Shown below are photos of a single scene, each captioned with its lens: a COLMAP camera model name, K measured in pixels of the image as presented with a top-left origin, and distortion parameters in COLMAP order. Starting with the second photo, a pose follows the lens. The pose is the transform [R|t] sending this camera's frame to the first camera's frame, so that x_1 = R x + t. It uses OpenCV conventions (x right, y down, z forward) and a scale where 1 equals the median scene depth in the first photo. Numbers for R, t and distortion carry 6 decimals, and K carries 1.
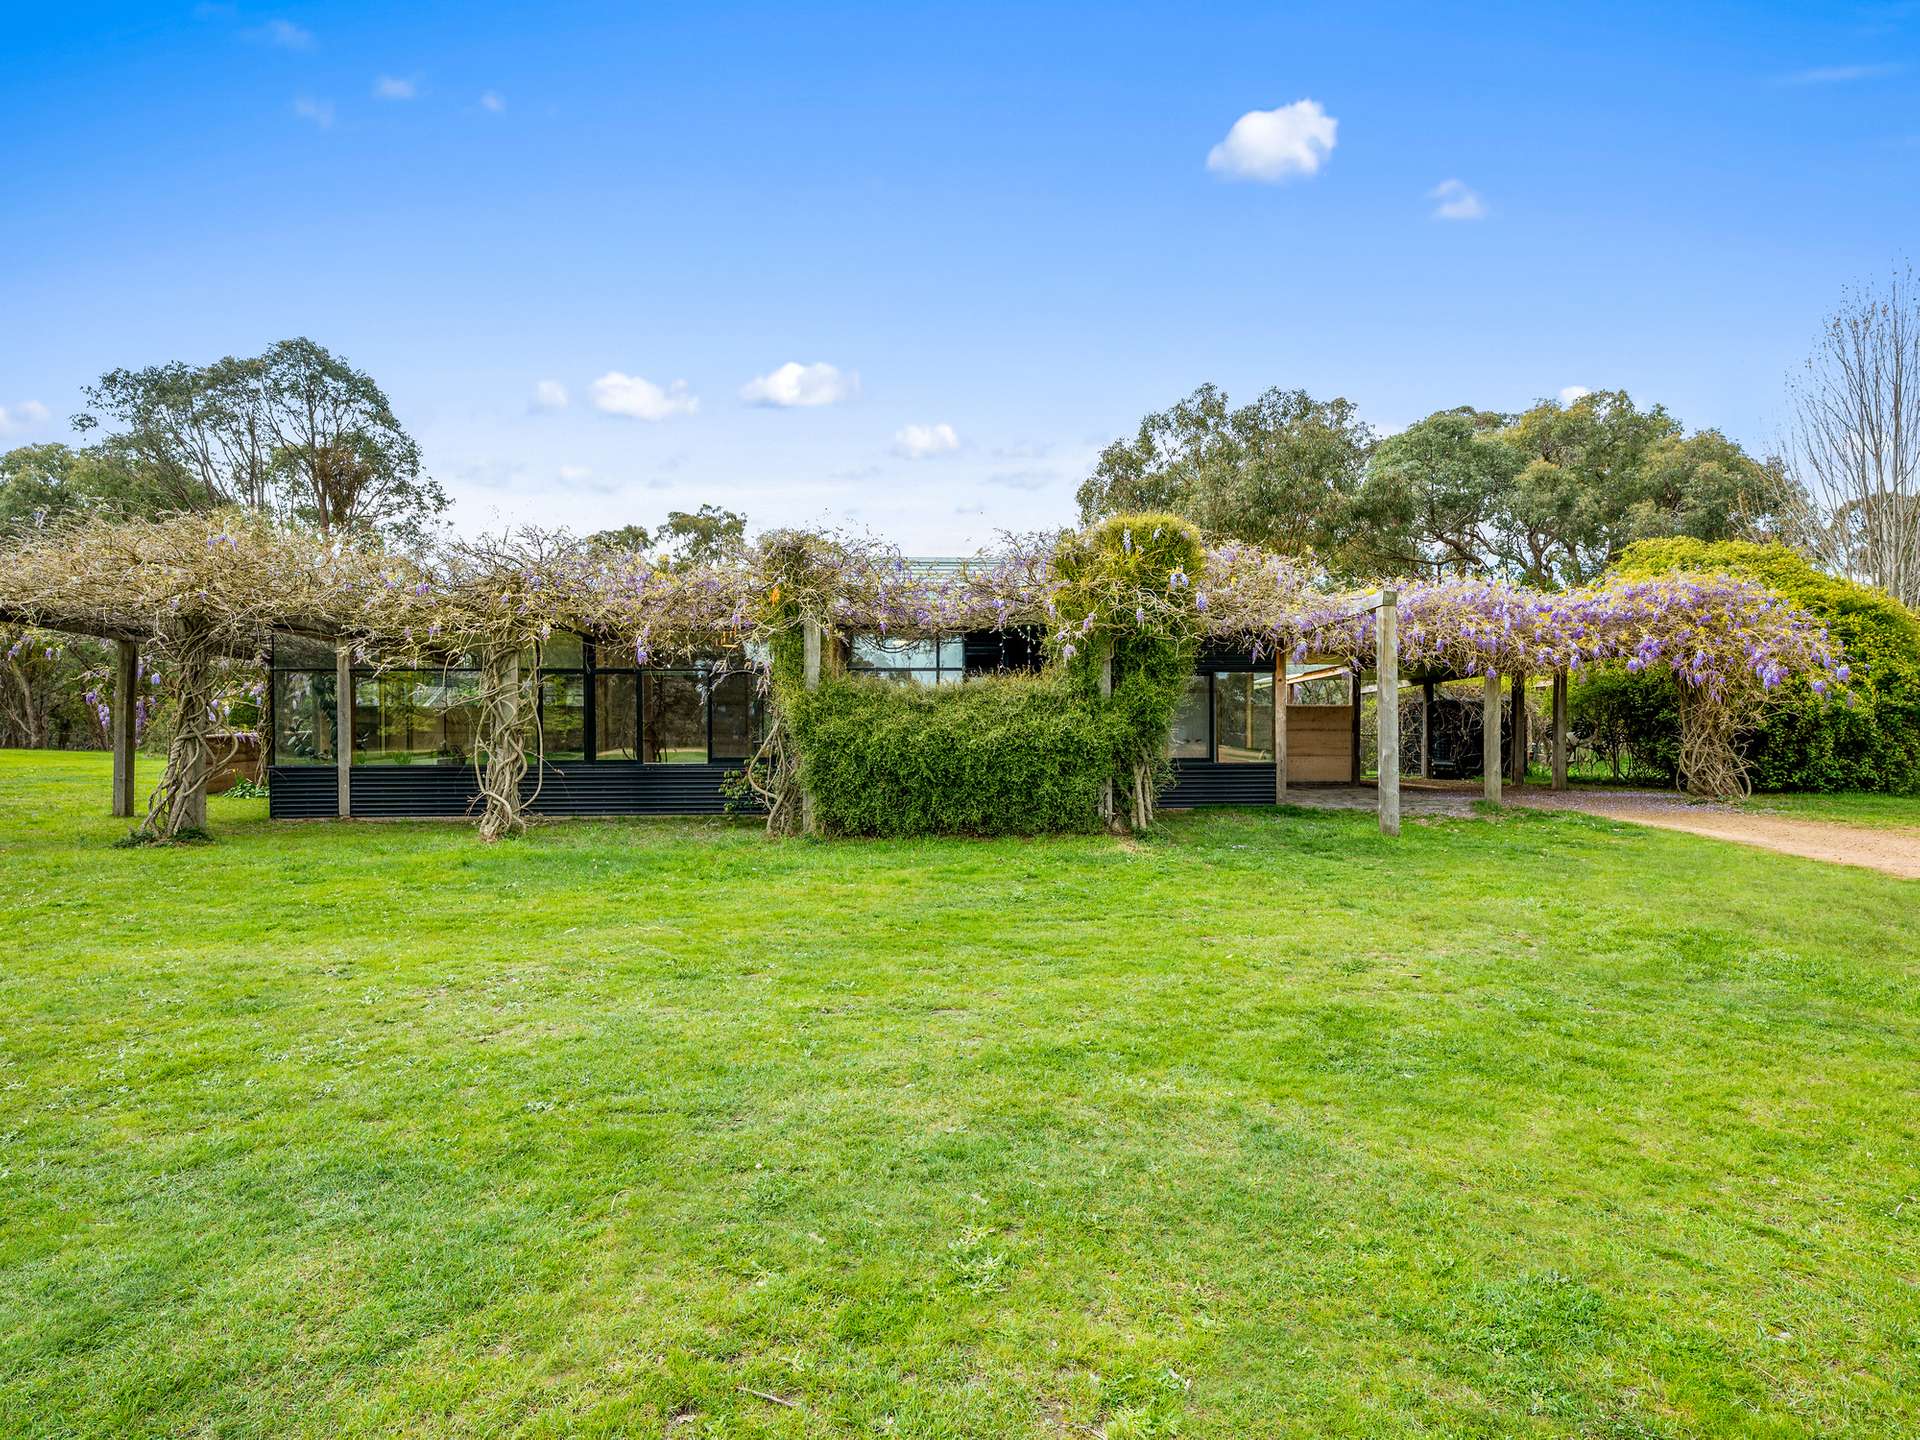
lens RADIAL K [[918.2, 0, 956.5], [0, 918.2, 710.6], [0, 0, 1]] dist [0.003943, 0.000439]
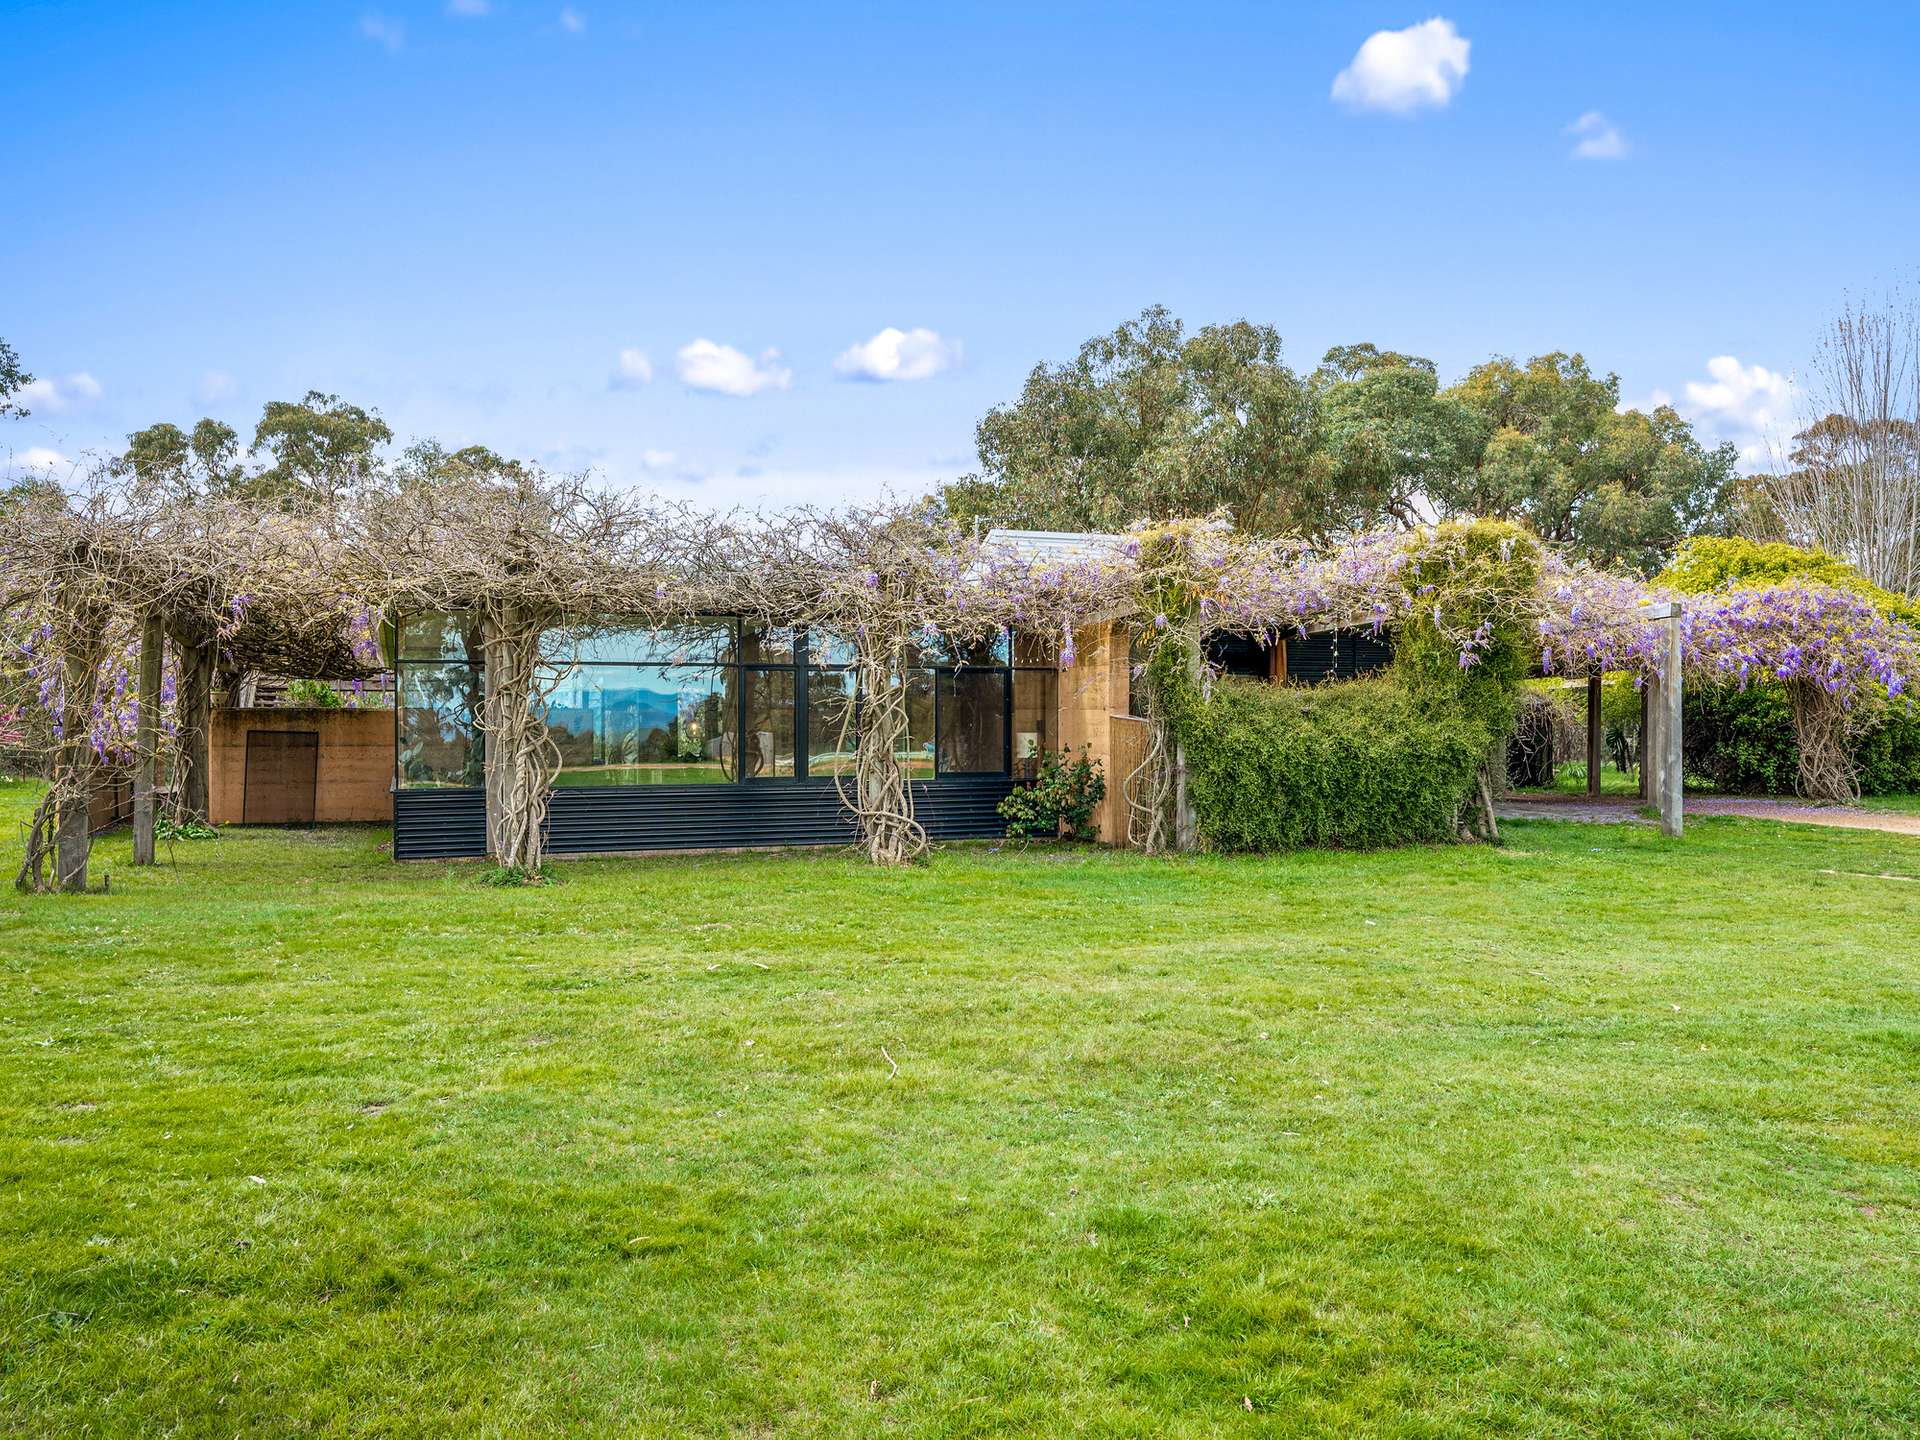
lens RADIAL K [[1327.4, 0, 958.4], [0, 1327.4, 728.3], [0, 0, 1]] dist [0.012488, 0.003874]
pose [[0.956234, -0.002311, 0.292594, -0.248519], [-0.001708, 0.999908, 0.013481, -0.002299], [-0.292598, -0.013391, 0.956142, -0.066728]]
